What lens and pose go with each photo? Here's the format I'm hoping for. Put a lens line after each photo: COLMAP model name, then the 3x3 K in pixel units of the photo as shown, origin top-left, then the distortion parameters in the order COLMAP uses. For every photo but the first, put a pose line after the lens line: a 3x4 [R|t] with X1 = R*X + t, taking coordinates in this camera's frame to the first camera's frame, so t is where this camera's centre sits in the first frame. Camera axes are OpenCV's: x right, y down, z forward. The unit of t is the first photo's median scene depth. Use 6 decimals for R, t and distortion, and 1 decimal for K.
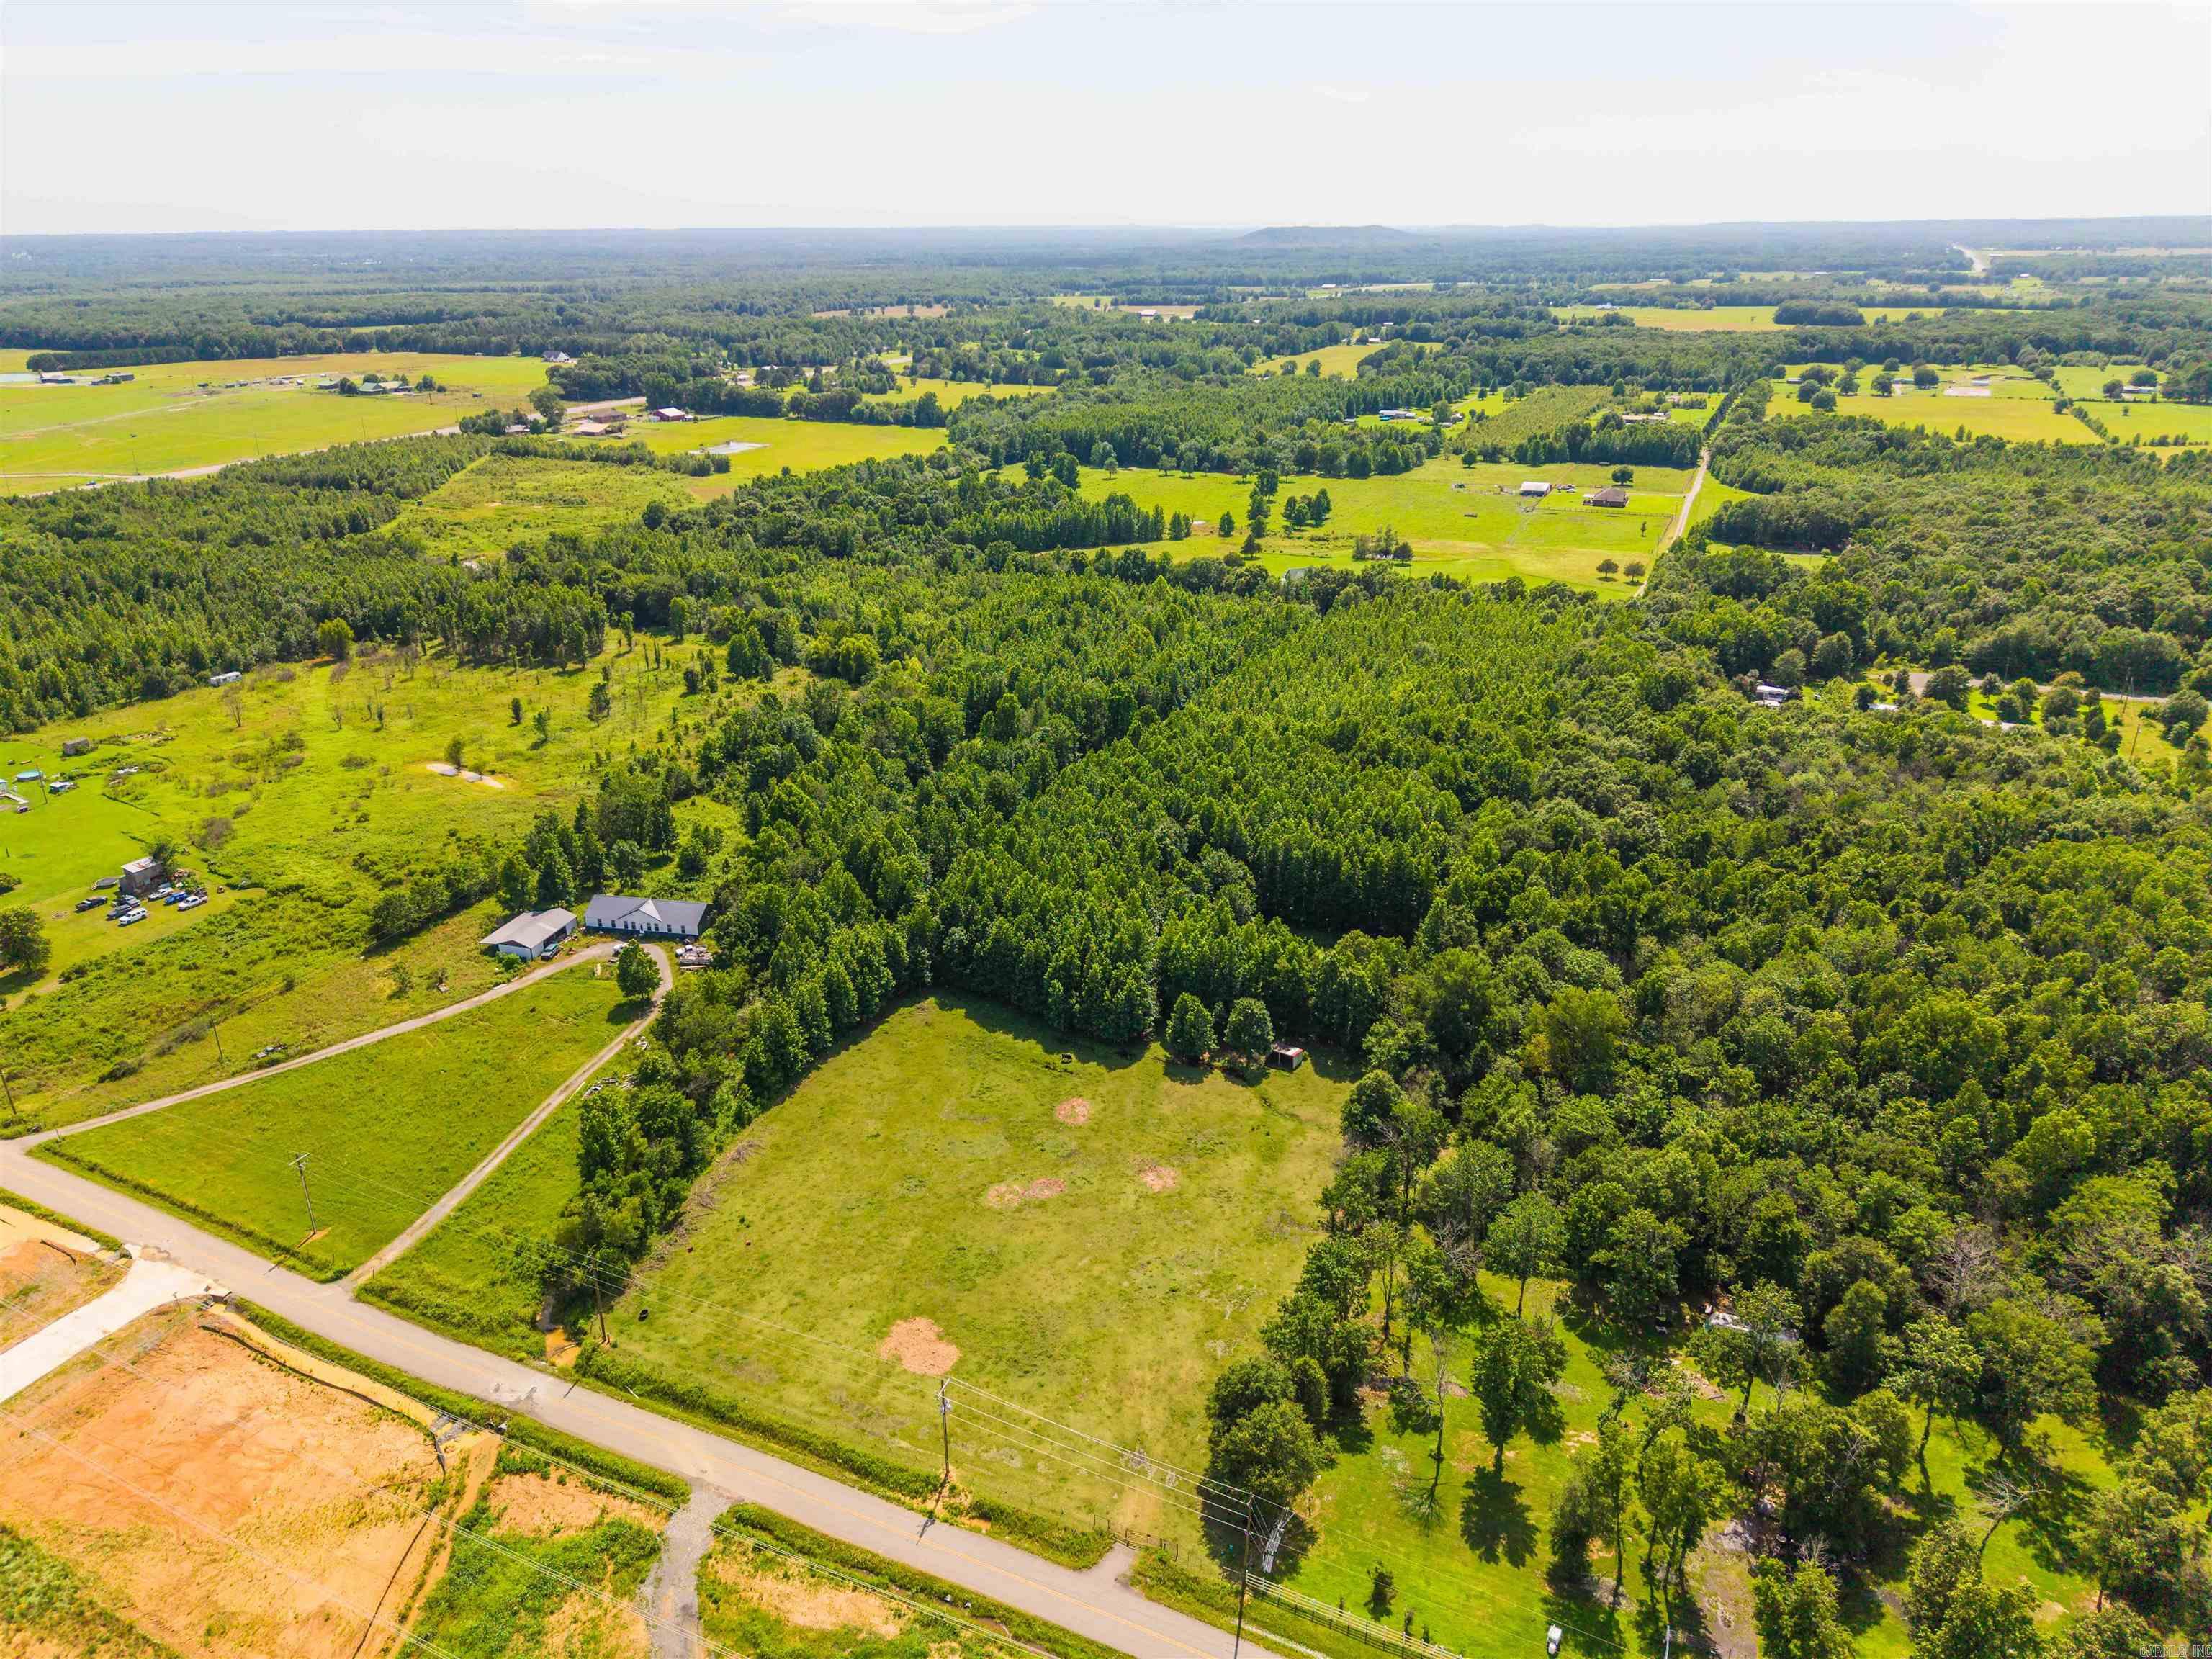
lens RADIAL K [[1459.6, 0, 1105.2], [0, 1459.6, 825.9], [0, 0, 1]] dist [0.035457, -0.034307]
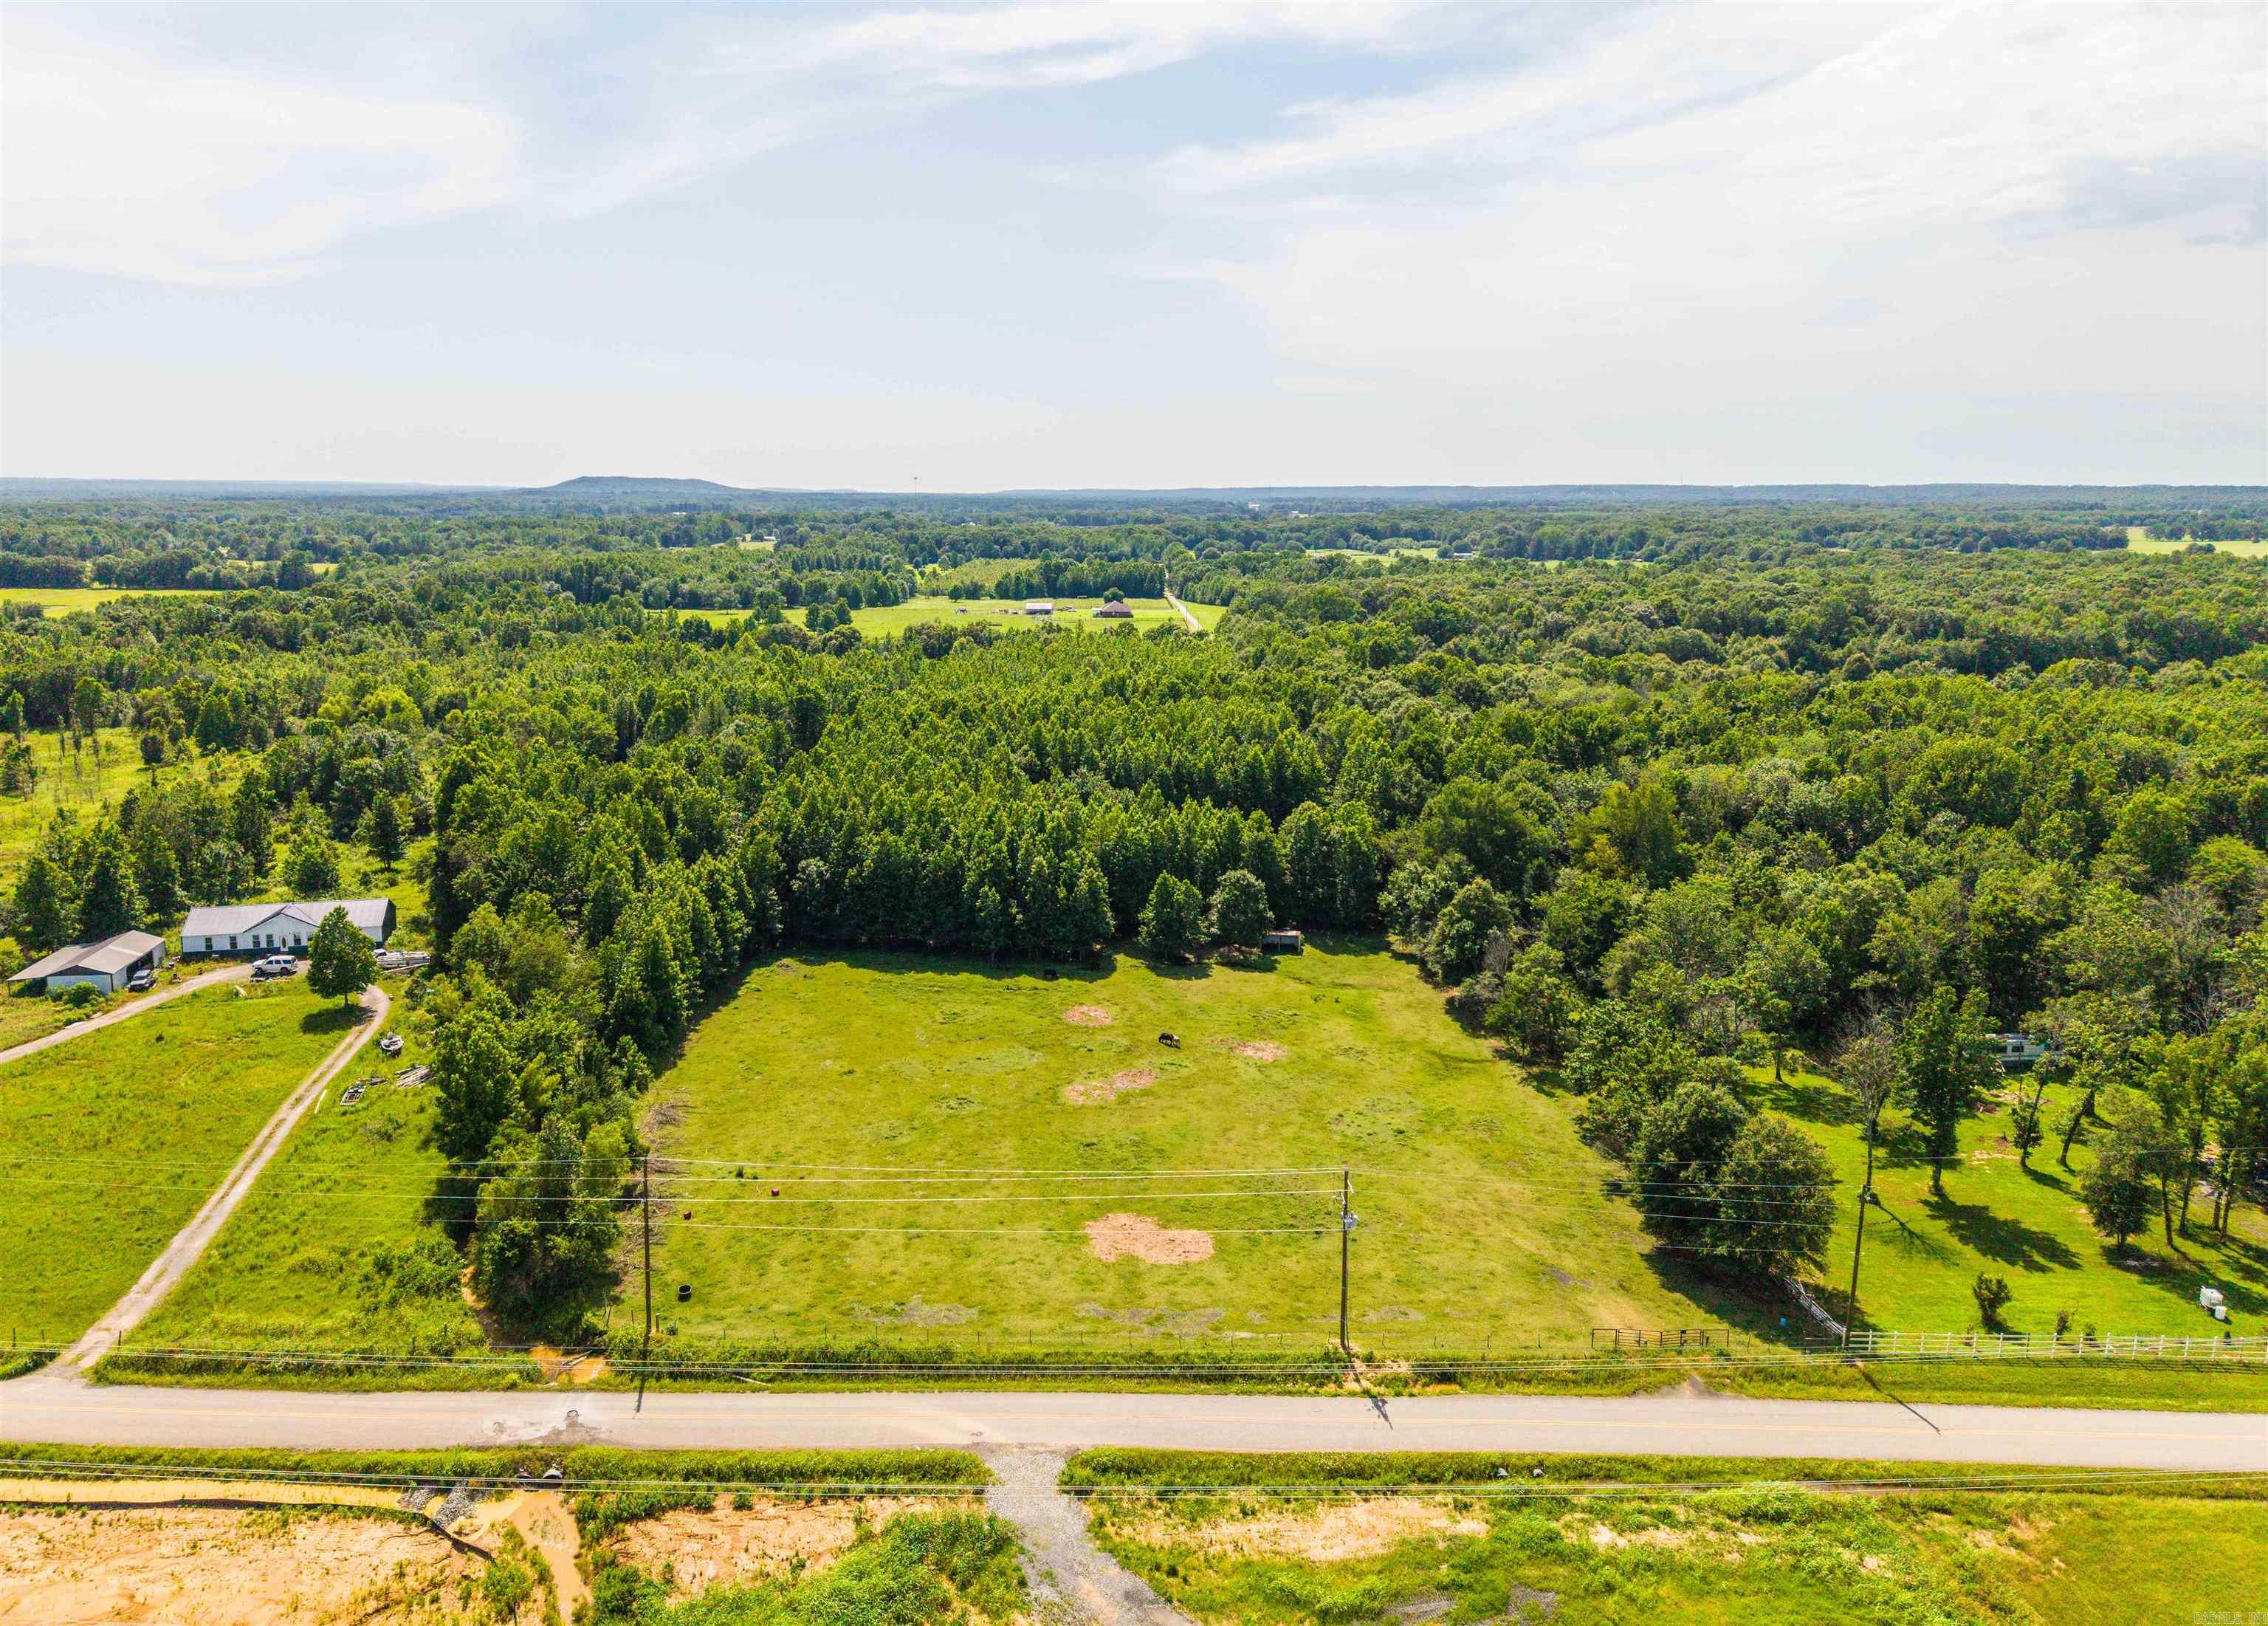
lens RADIAL K [[1559.3, 0, 1083.7], [0, 1559.3, 749.7], [0, 0, 1]] dist [0.028415, -0.019613]
pose [[0.915760, -0.057999, 0.397516, -0.364010], [0.143944, 0.971194, -0.189903, 0.237405], [-0.375051, 0.231126, 0.897729, 0.293149]]
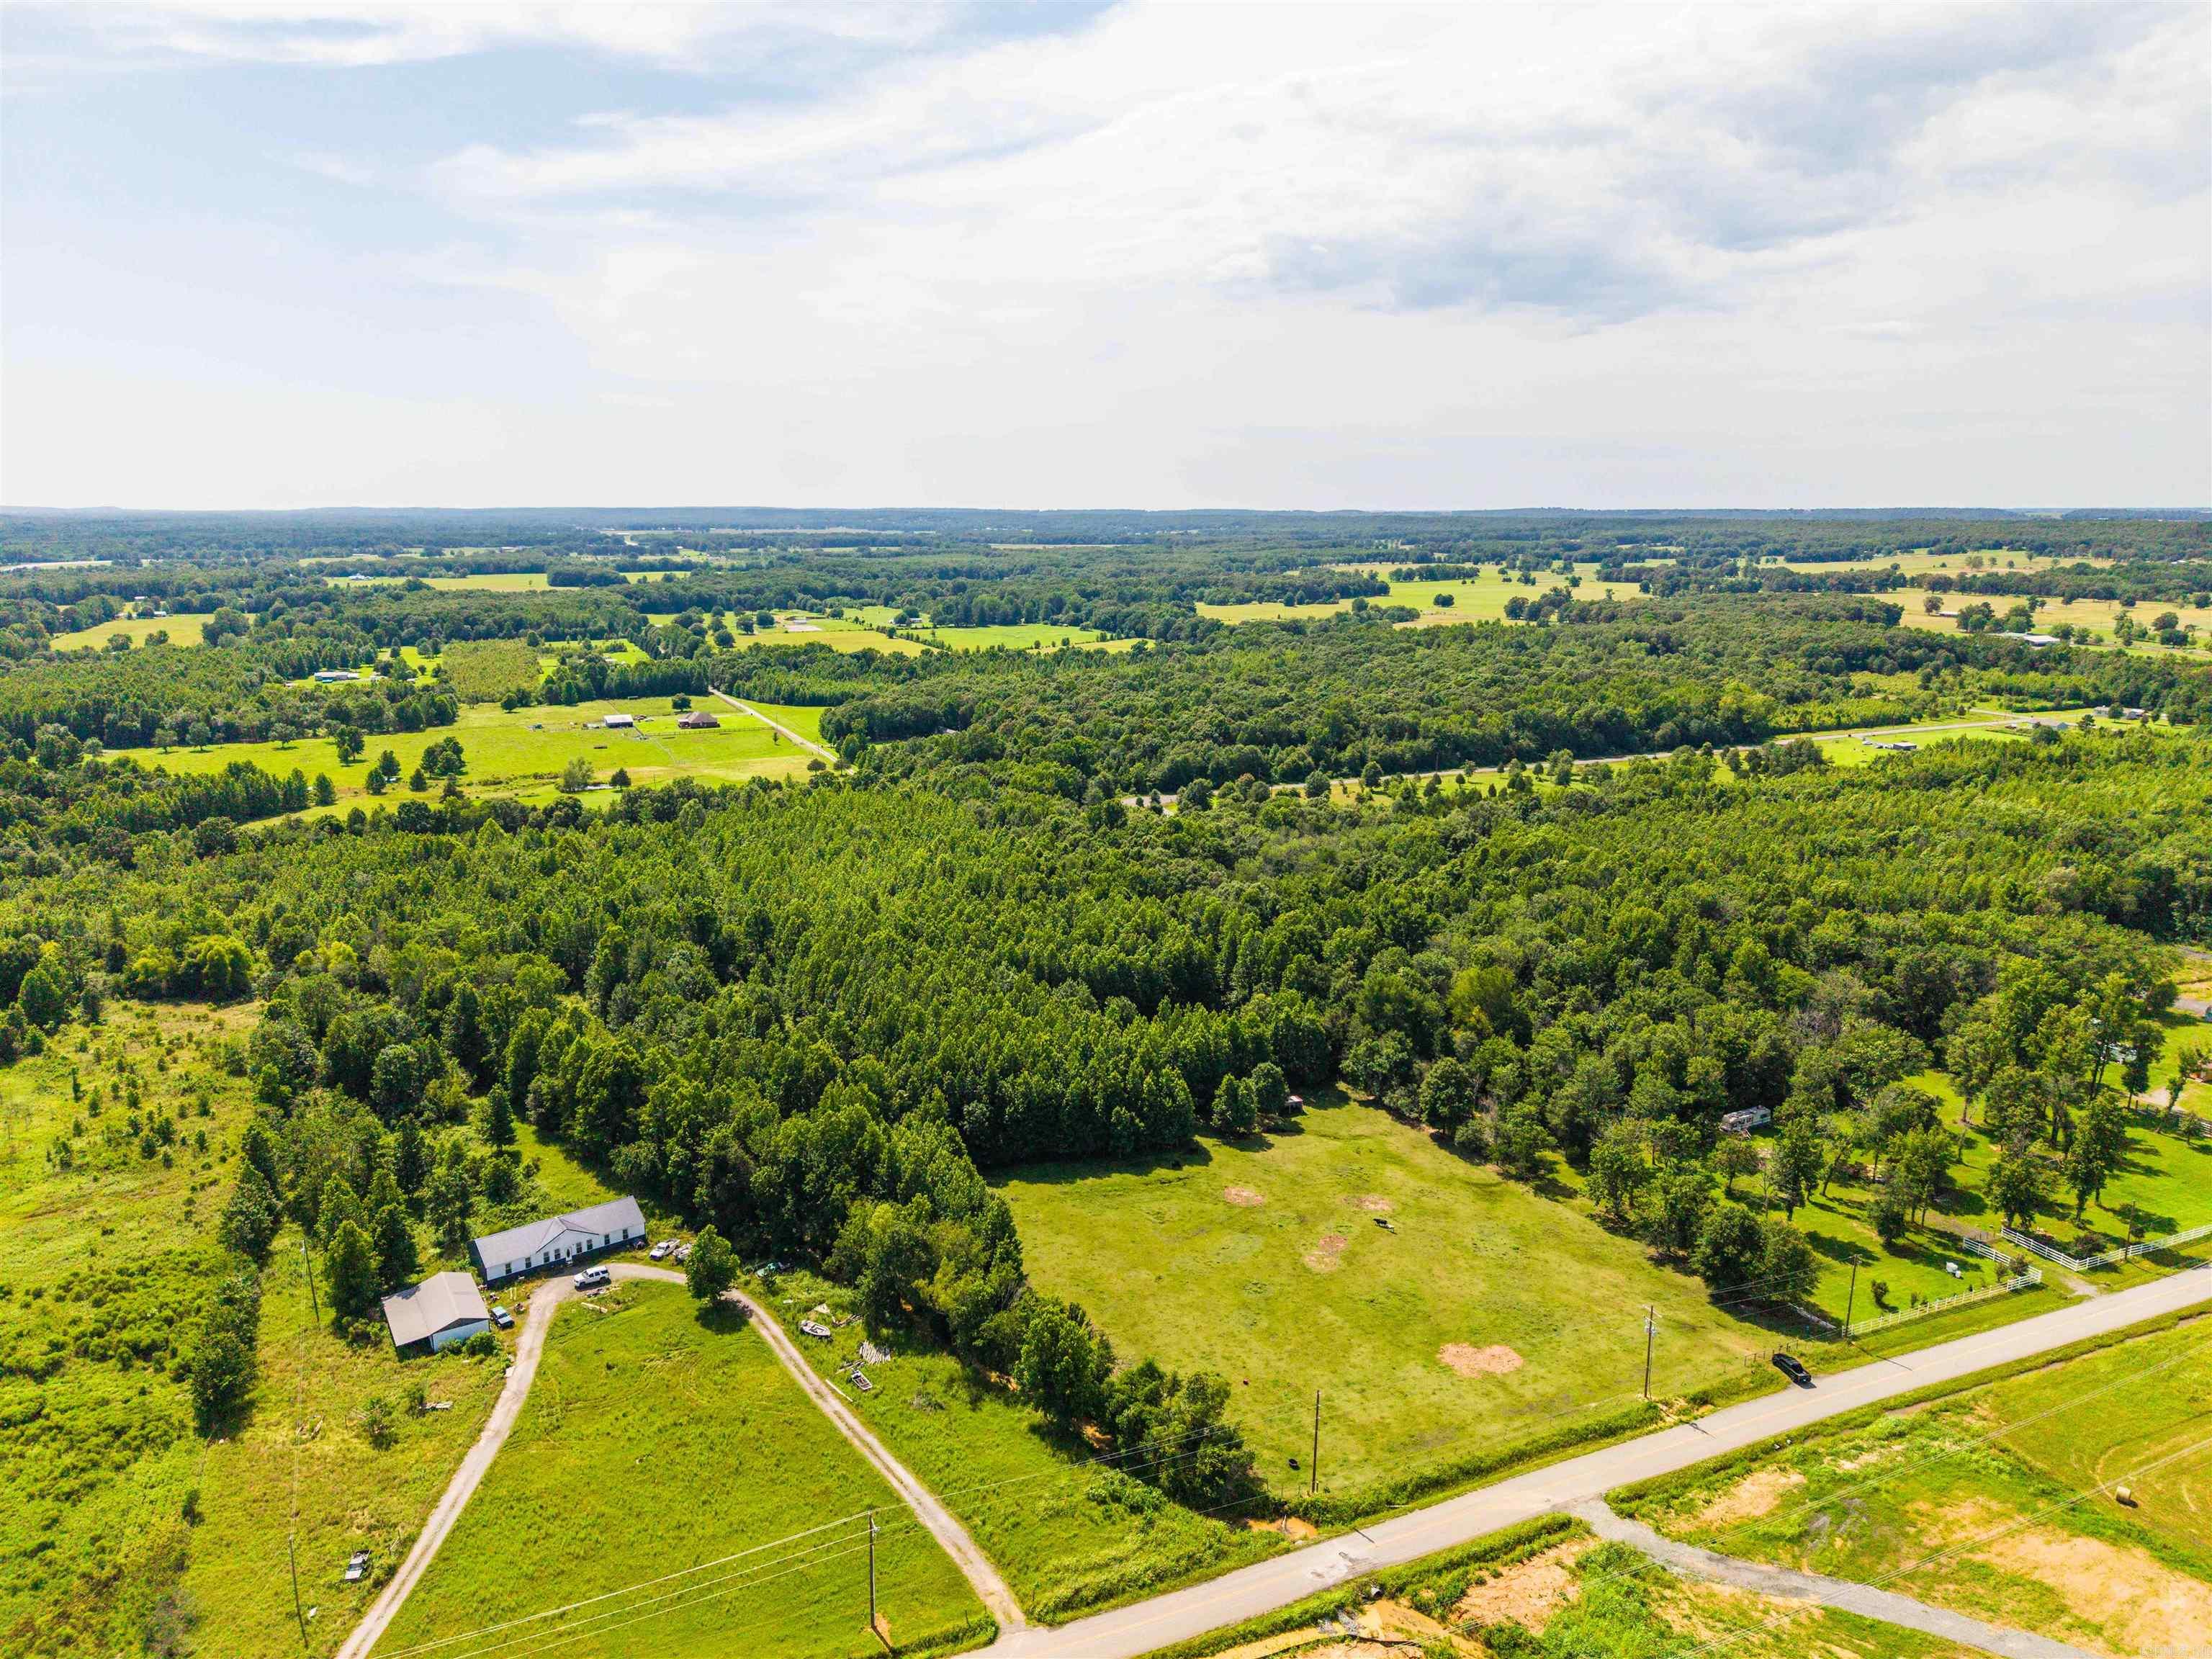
lens RADIAL K [[1459.6, 0, 1102.6], [0, 1459.6, 851.7], [0, 0, 1]] dist [0.035457, -0.034307]
pose [[0.664622, -0.162674, 0.729257, -0.912096], [0.276646, 0.960223, -0.037932, -0.036113], [-0.694078, 0.226956, 0.683188, 0.320784]]
